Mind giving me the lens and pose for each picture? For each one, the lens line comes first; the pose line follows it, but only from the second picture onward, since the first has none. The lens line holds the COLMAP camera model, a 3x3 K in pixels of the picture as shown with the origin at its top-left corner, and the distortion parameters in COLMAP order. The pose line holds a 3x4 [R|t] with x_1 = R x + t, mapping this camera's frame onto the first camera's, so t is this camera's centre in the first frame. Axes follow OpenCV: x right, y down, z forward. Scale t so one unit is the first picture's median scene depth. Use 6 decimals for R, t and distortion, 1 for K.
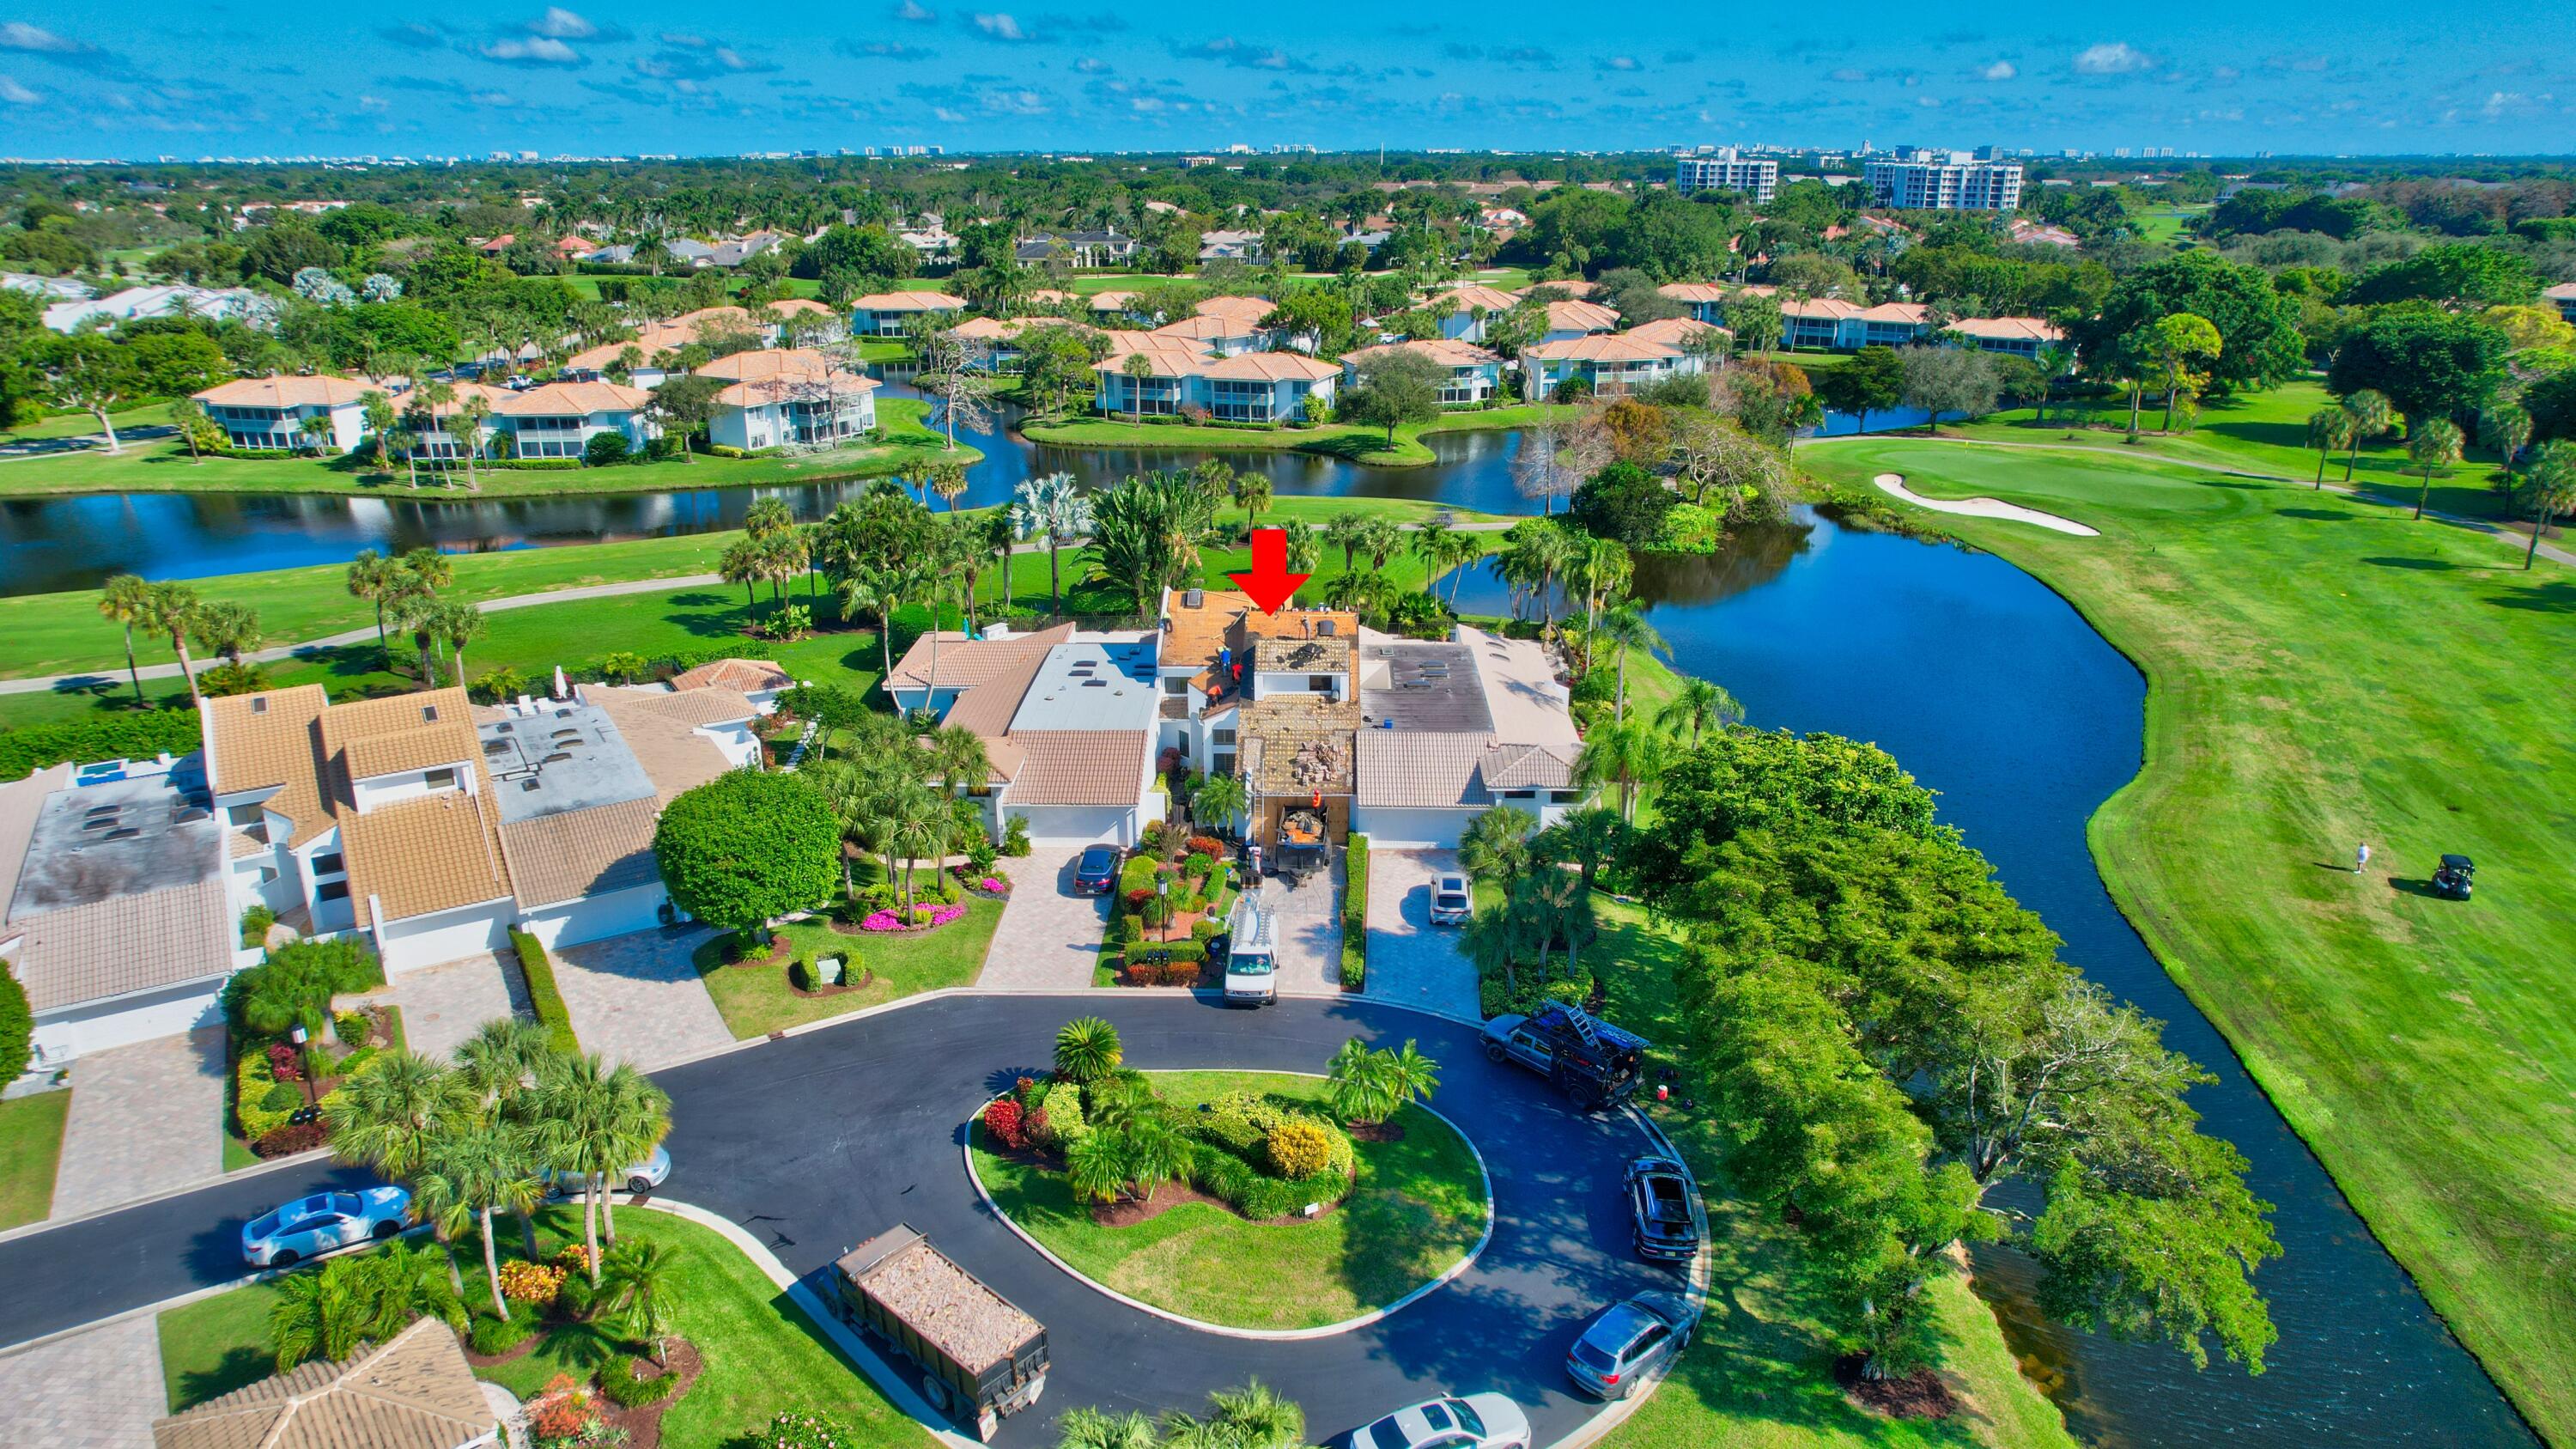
lens RADIAL K [[1628.4, 0, 1288.0], [0, 1628.4, 724.5], [0, 0, 1]] dist [-0.079427, 0.071832]
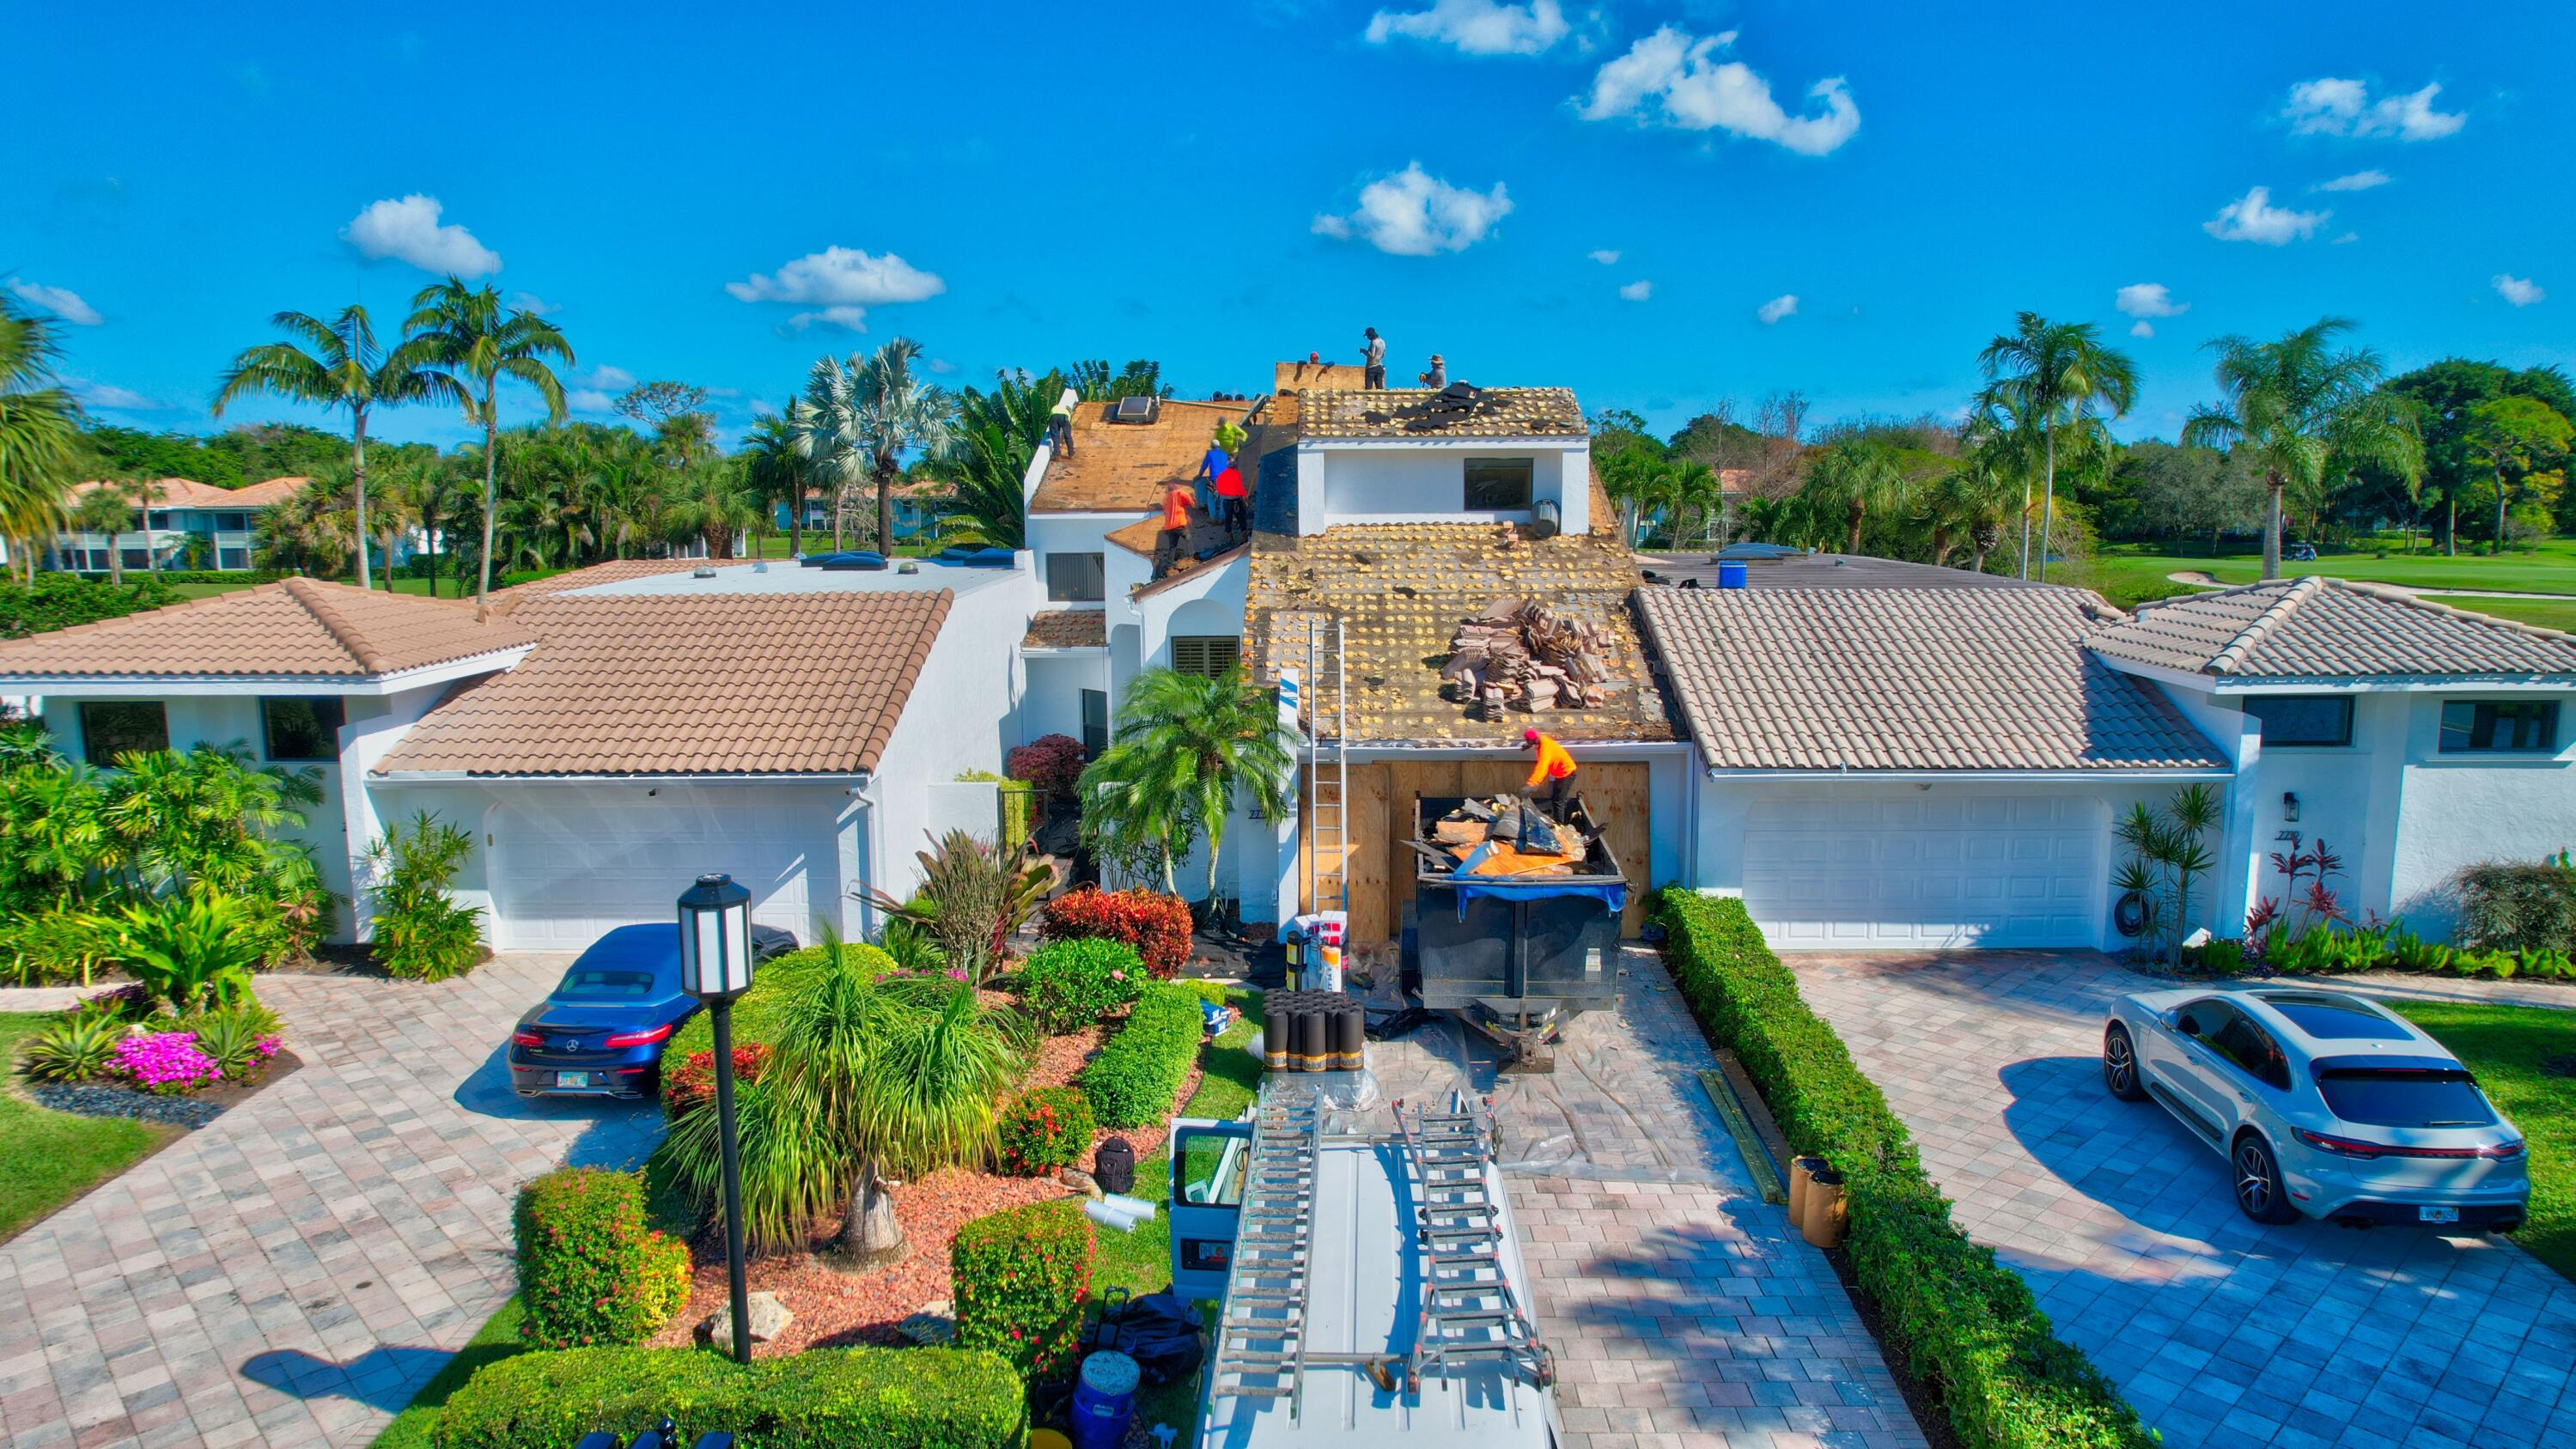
lens RADIAL K [[1628.2, 0, 1288.0], [0, 1628.2, 724.5], [0, 0, 1]] dist [-0.079427, 0.071832]
pose [[0.999987, -0.005010, 0.000338, -0.019807], [0.004977, 0.979714, -0.200341, 0.075463], [0.000672, 0.200340, 0.979726, 0.593918]]
